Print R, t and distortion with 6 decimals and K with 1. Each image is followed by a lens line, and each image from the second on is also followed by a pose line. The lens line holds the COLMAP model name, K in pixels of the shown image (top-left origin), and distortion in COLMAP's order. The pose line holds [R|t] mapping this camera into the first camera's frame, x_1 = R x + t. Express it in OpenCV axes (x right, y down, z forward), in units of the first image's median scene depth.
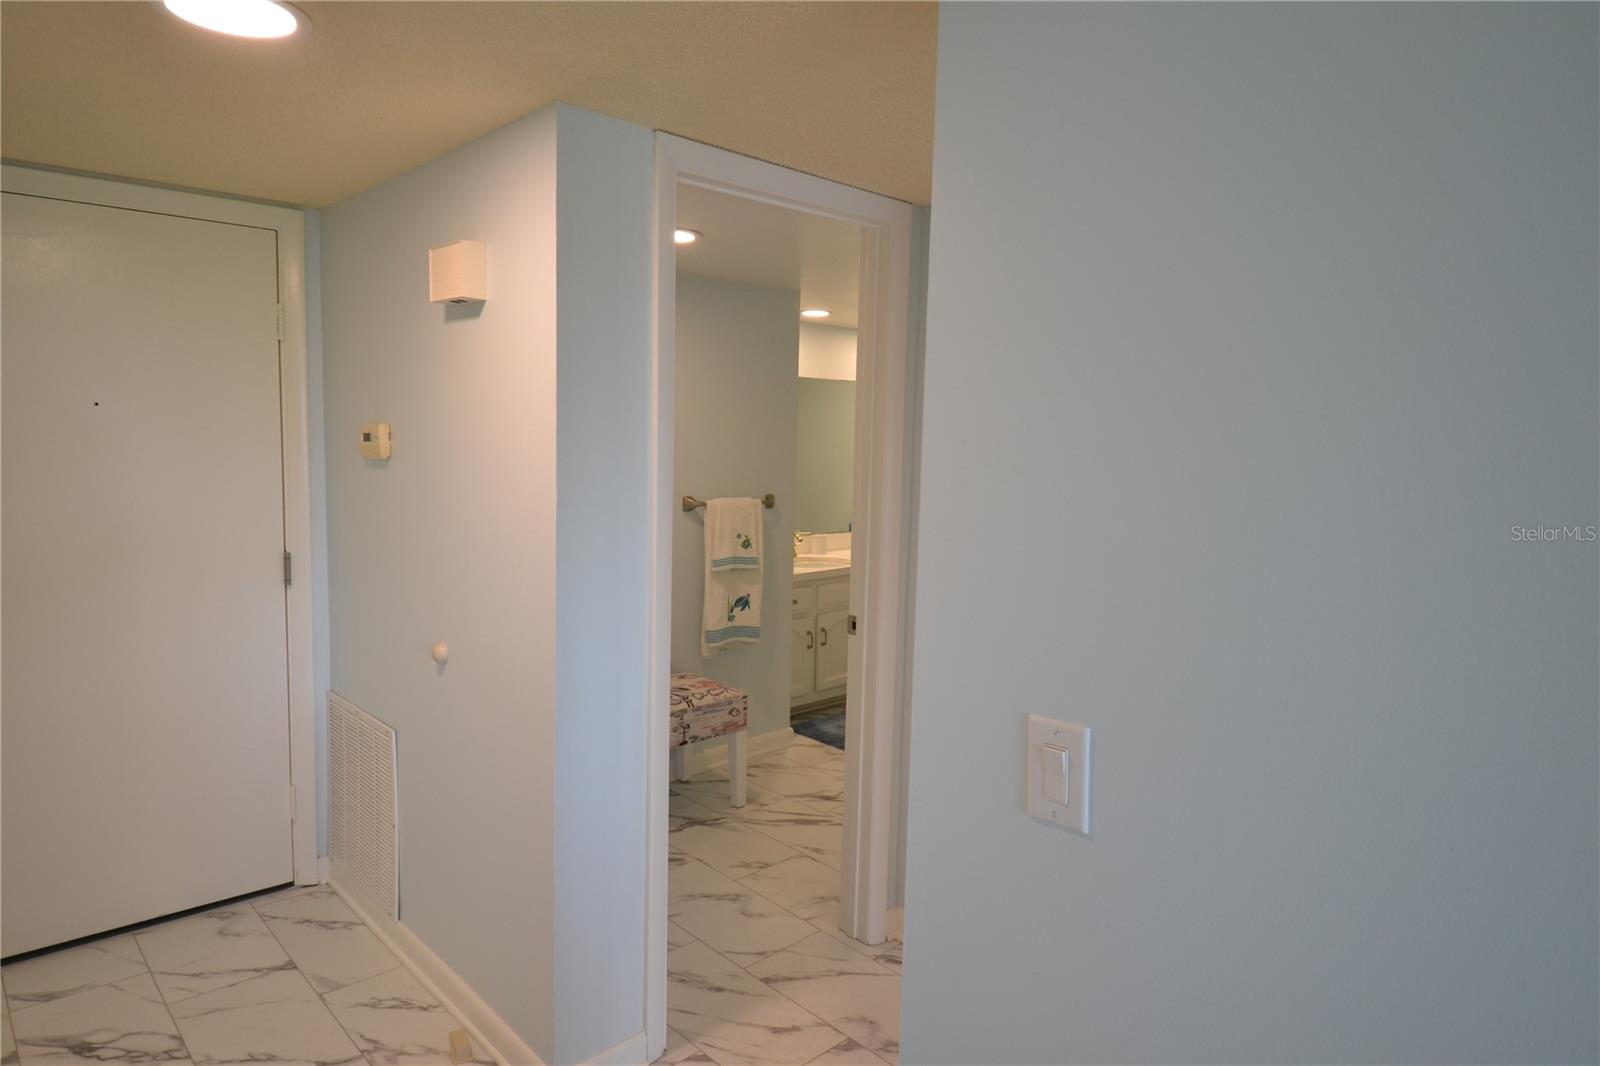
lens RADIAL K [[952.2, 0, 794.0], [0, 952.2, 528.7], [0, 0, 1]] dist [0.038440, -0.053649]
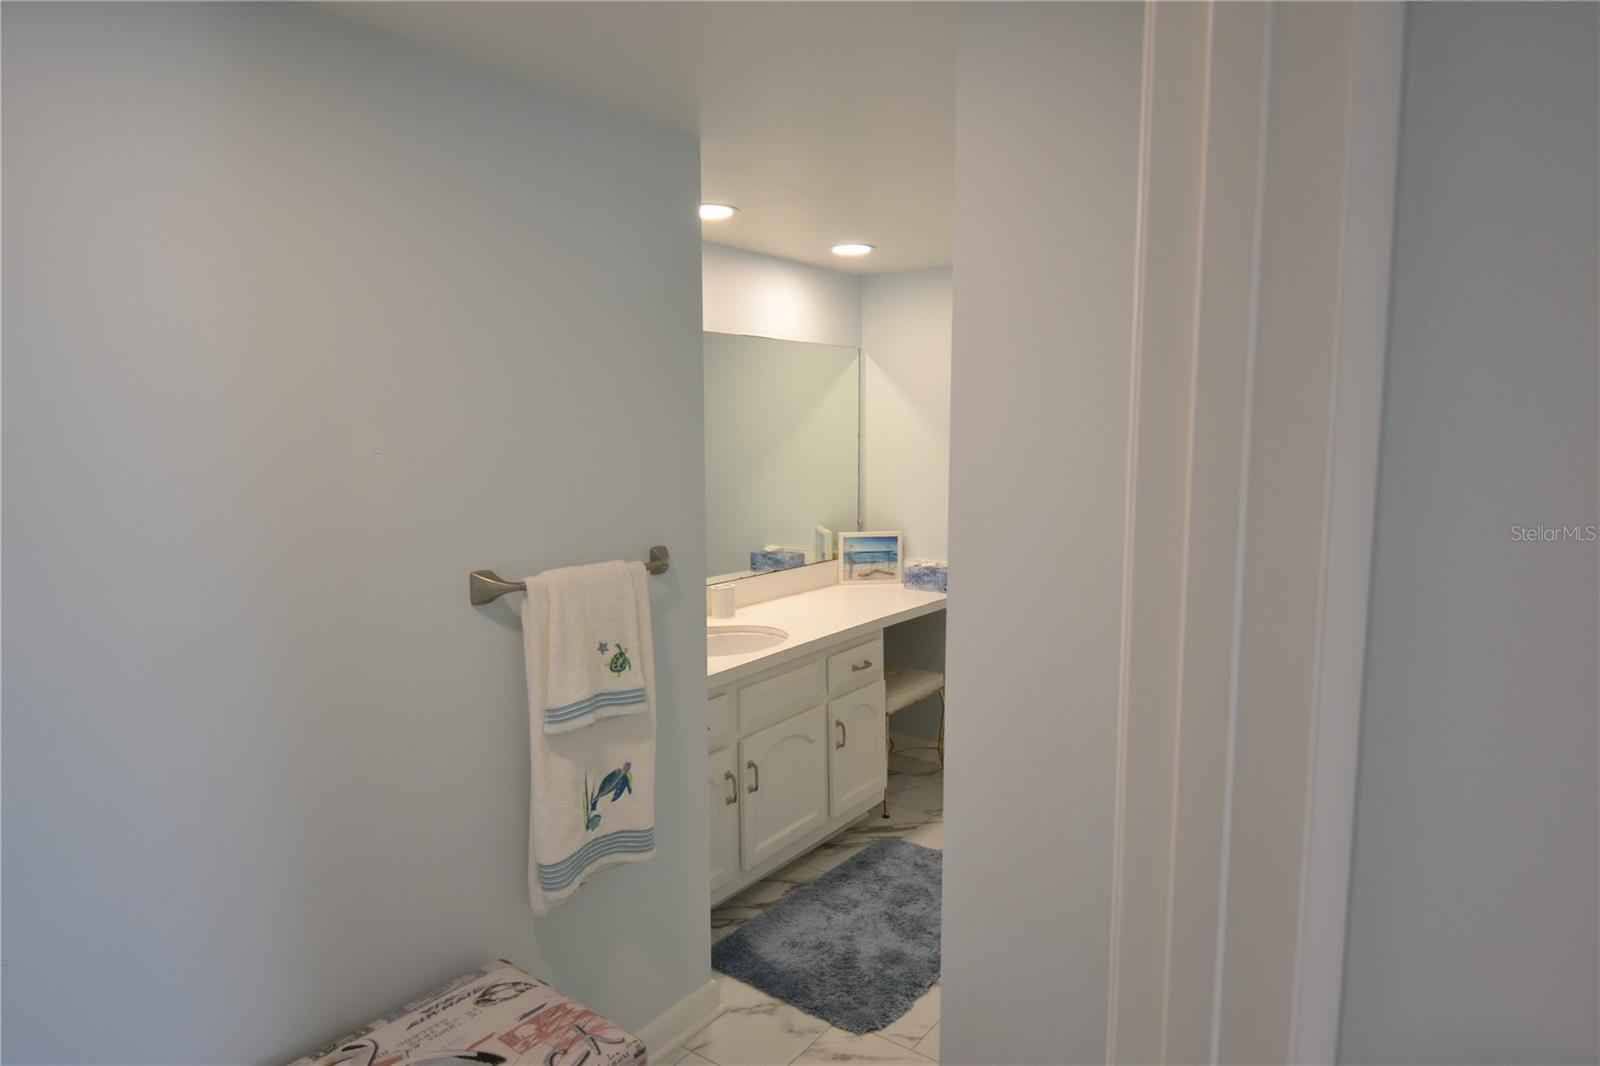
lens RADIAL K [[952.2, 0, 794.0], [0, 952.2, 528.7], [0, 0, 1]] dist [0.038440, -0.053649]
pose [[0.984438, -0.047120, 0.169294, -0.041596], [0.044502, 0.998824, 0.019232, -0.054271], [-0.170002, -0.011399, 0.985378, 0.523308]]
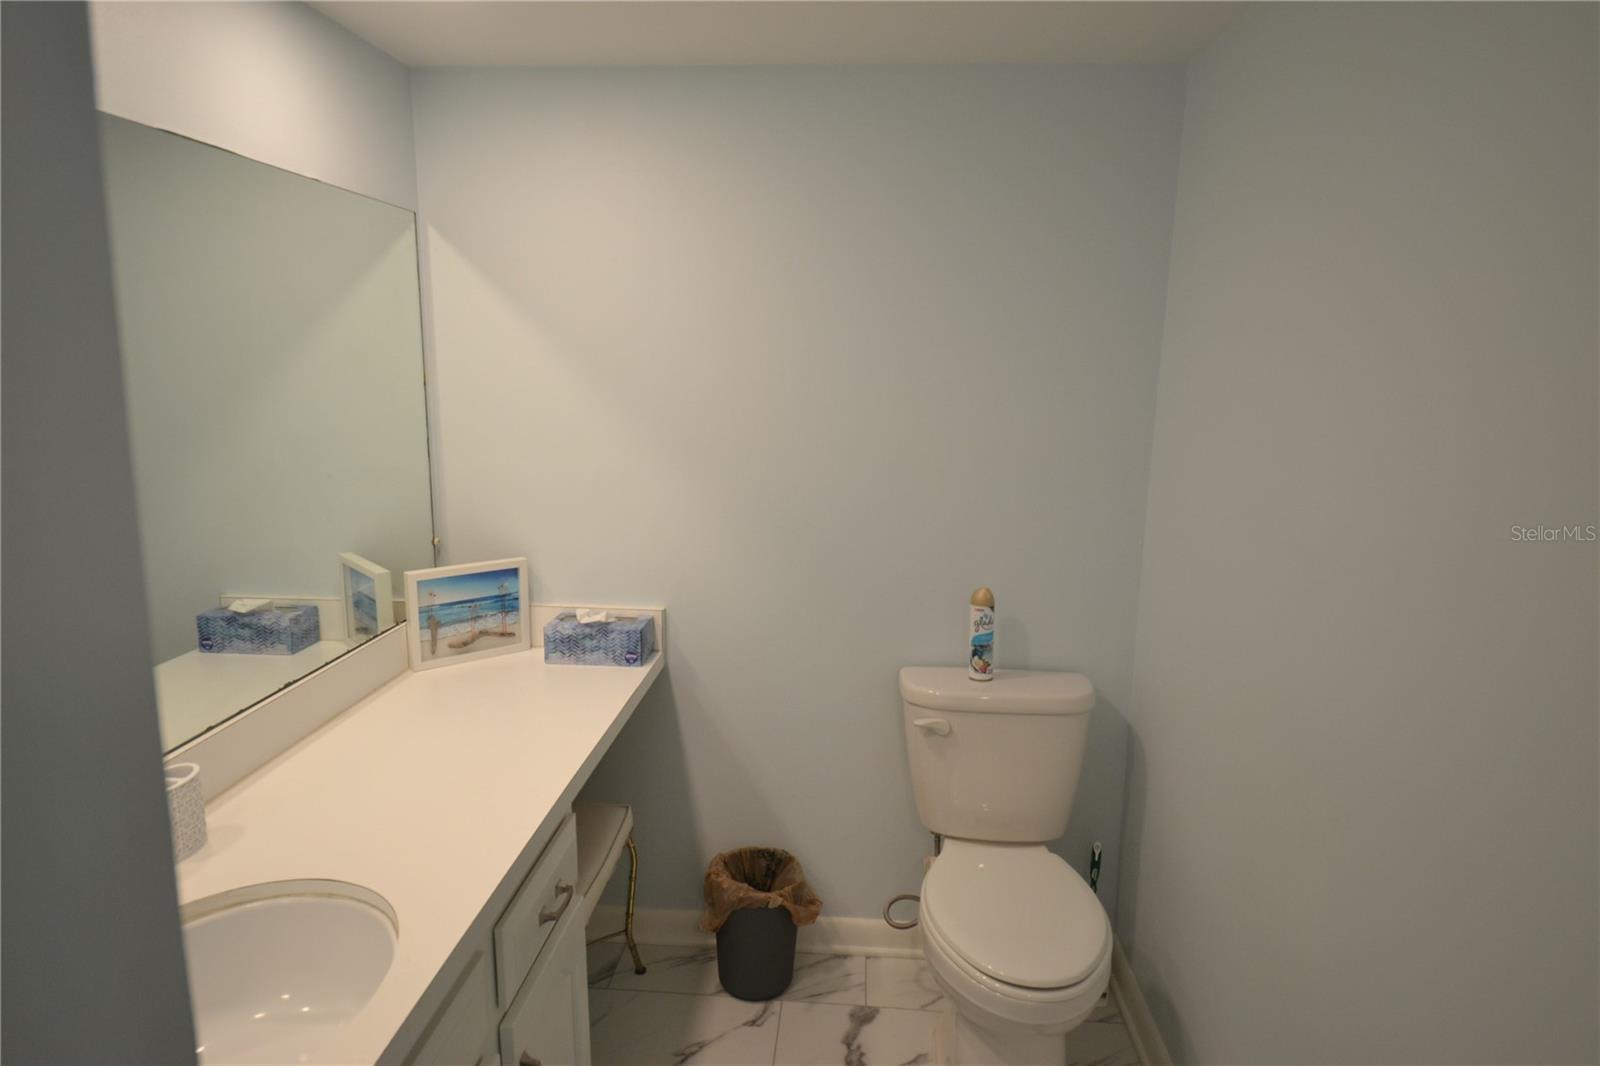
lens RADIAL K [[952.2, 0, 794.0], [0, 952.2, 528.7], [0, 0, 1]] dist [0.038440, -0.053649]
pose [[0.742236, -0.131346, 0.657141, -0.008820], [0.073601, 0.990650, 0.114874, -0.094055], [-0.666085, -0.036897, 0.744963, 0.953997]]
